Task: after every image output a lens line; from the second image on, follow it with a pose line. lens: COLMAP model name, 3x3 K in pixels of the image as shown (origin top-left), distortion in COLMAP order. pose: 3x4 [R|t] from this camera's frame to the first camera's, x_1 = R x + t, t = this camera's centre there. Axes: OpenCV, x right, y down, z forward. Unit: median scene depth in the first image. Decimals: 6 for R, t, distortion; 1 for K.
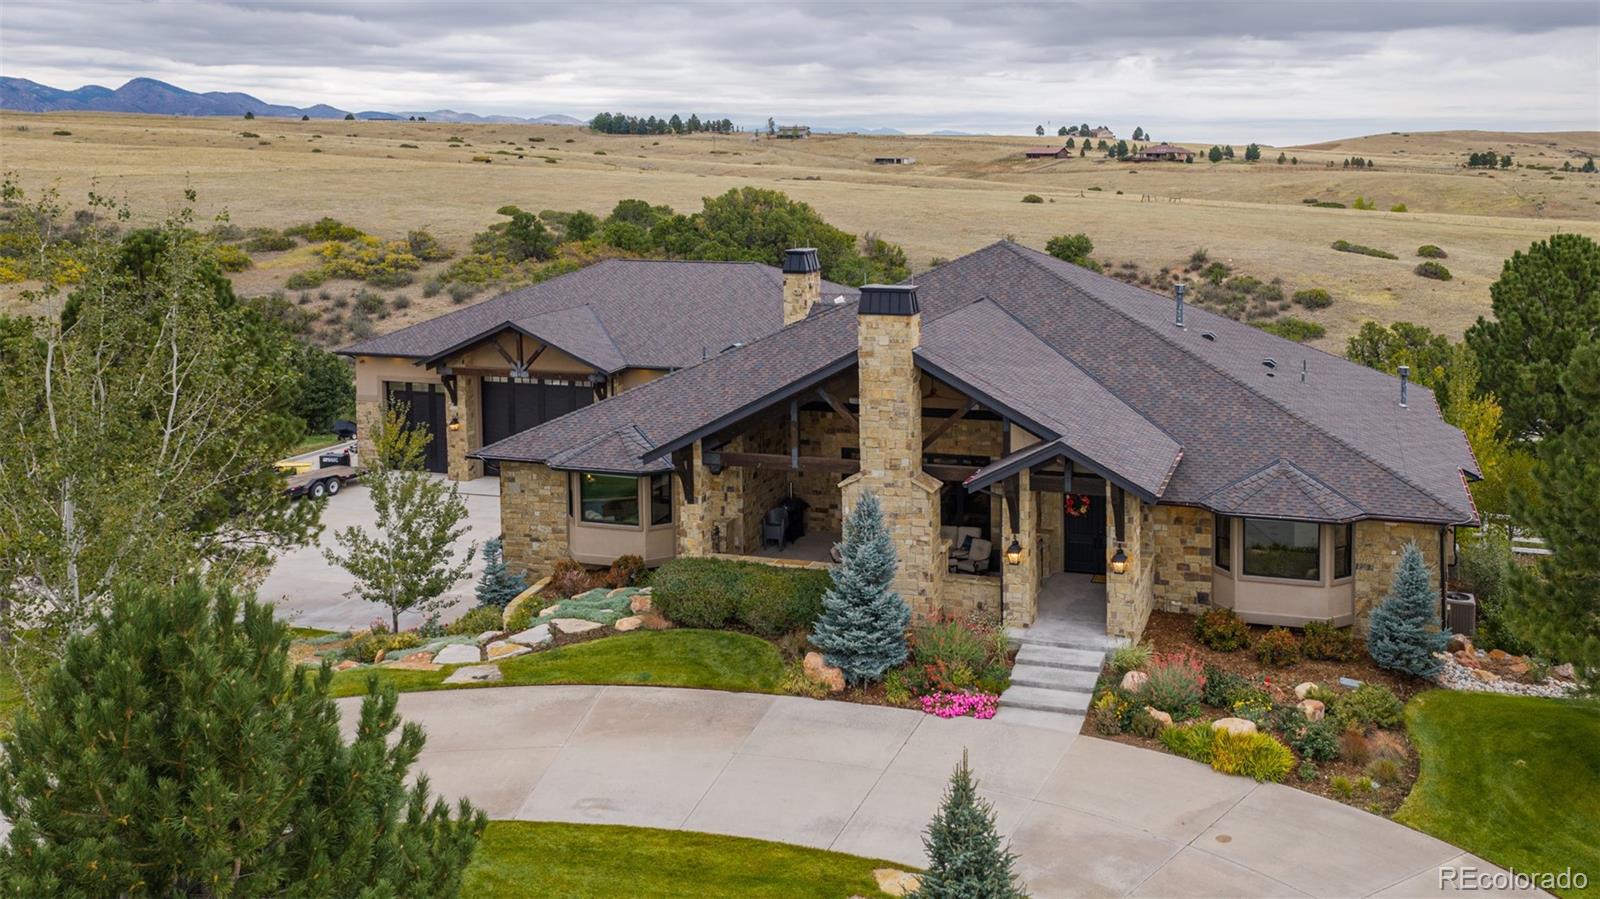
lens RADIAL K [[1370.3, 0, 800.0], [0, 1370.3, 449.5], [0, 0, 1]] dist [0.012559, -0.023951]
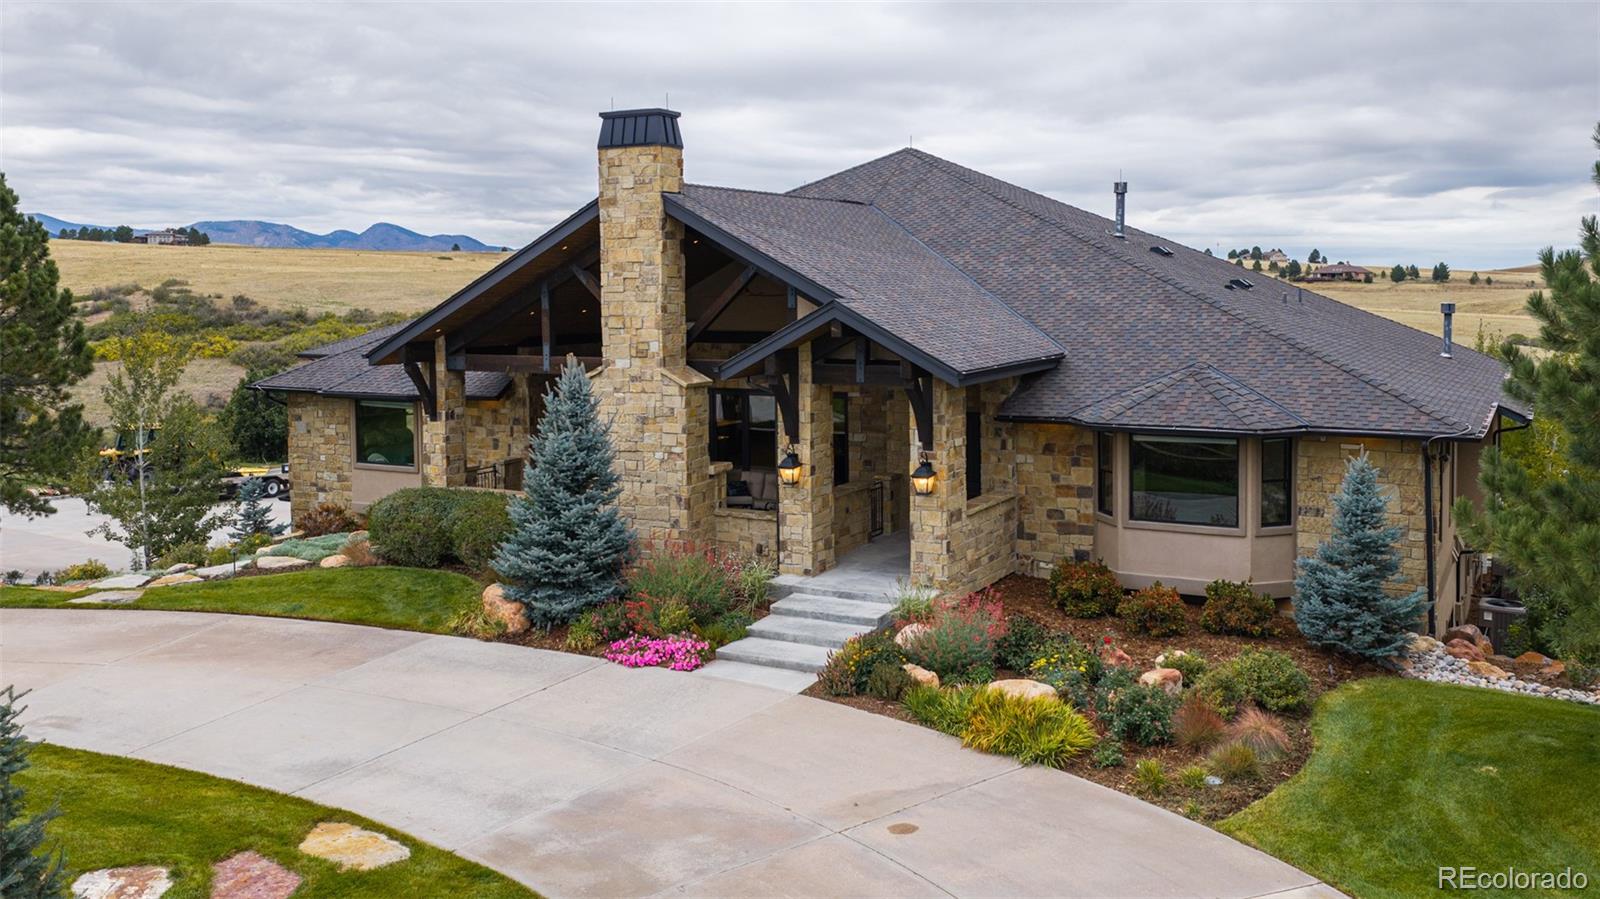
lens RADIAL K [[1341.9, 0, 684.0], [0, 1341.9, 499.4], [0, 0, 1]] dist [0.009685, -0.012567]
pose [[0.980810, 0.035050, -0.191791, 0.243047], [-0.043912, 0.998146, -0.042152, 0.126445], [0.189958, 0.049765, 0.980530, 0.295987]]
